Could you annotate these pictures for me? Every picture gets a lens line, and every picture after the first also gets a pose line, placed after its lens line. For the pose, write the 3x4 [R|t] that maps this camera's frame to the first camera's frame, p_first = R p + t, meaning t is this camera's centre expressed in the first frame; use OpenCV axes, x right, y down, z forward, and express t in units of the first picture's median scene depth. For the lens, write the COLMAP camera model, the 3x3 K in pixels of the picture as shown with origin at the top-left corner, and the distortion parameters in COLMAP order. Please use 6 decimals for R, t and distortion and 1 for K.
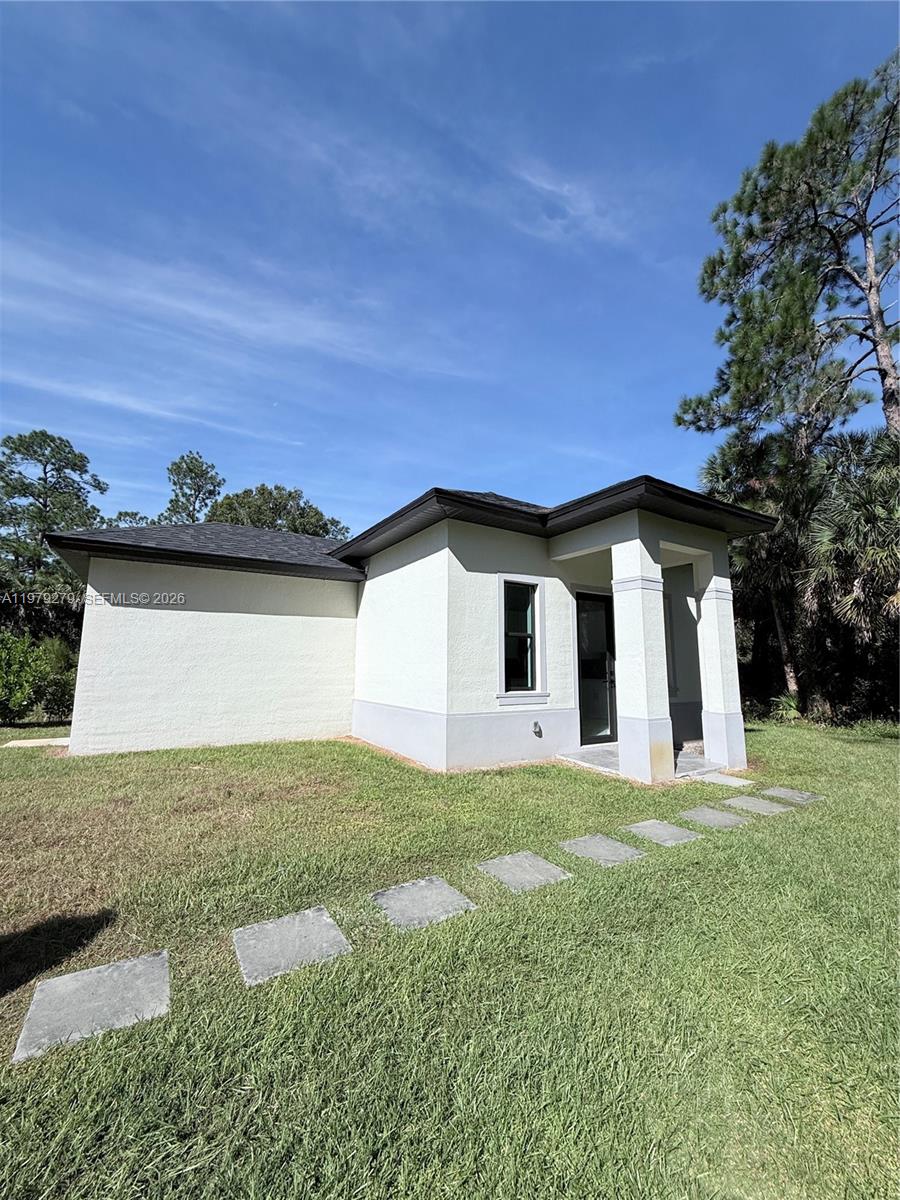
lens RADIAL K [[478.3, 0, 451.0], [0, 478.3, 595.2], [0, 0, 1]] dist [0.001213, -0.000269]
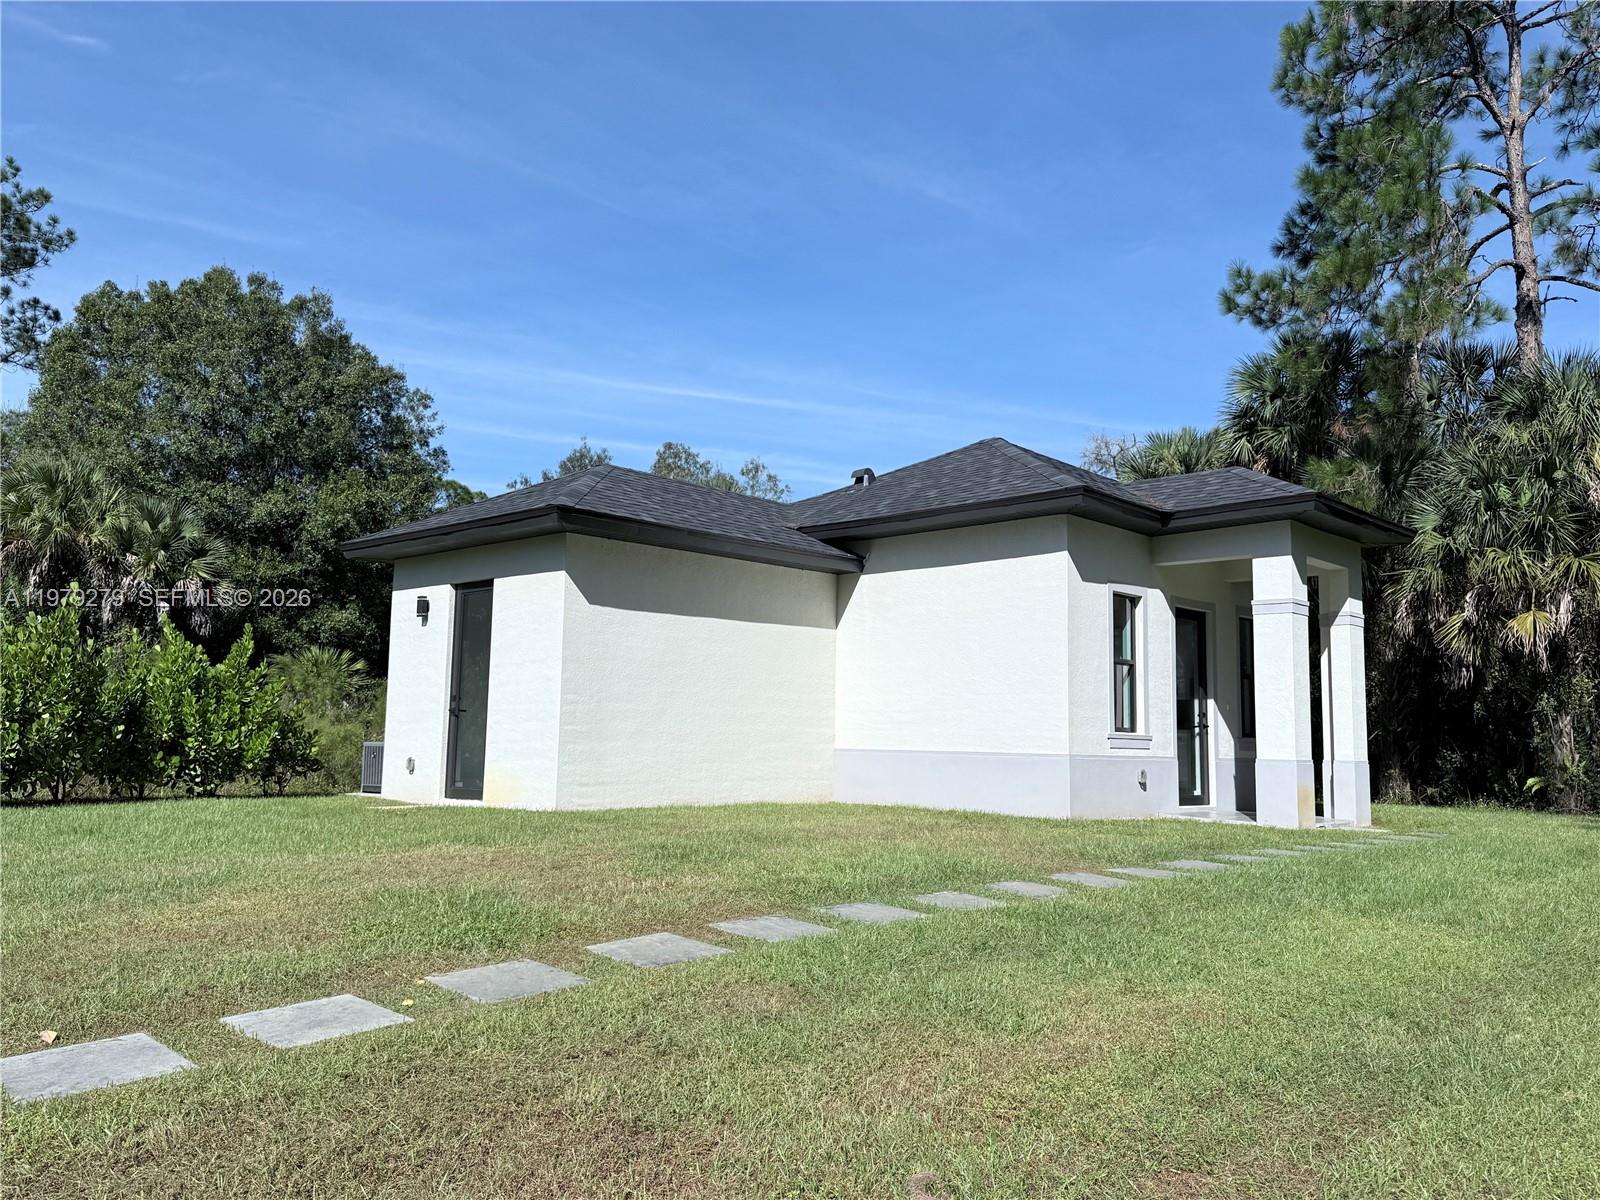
lens RADIAL K [[1255.2, 0, 800.0], [0, 1255.2, 600.0], [0, 0, 1]] dist [-0.000009, -0.003406]
pose [[0.968764, 0.040451, 0.244663, -0.682909], [-0.050044, 0.998198, 0.033120, -0.045309], [-0.242883, -0.044329, 0.969042, -0.666190]]
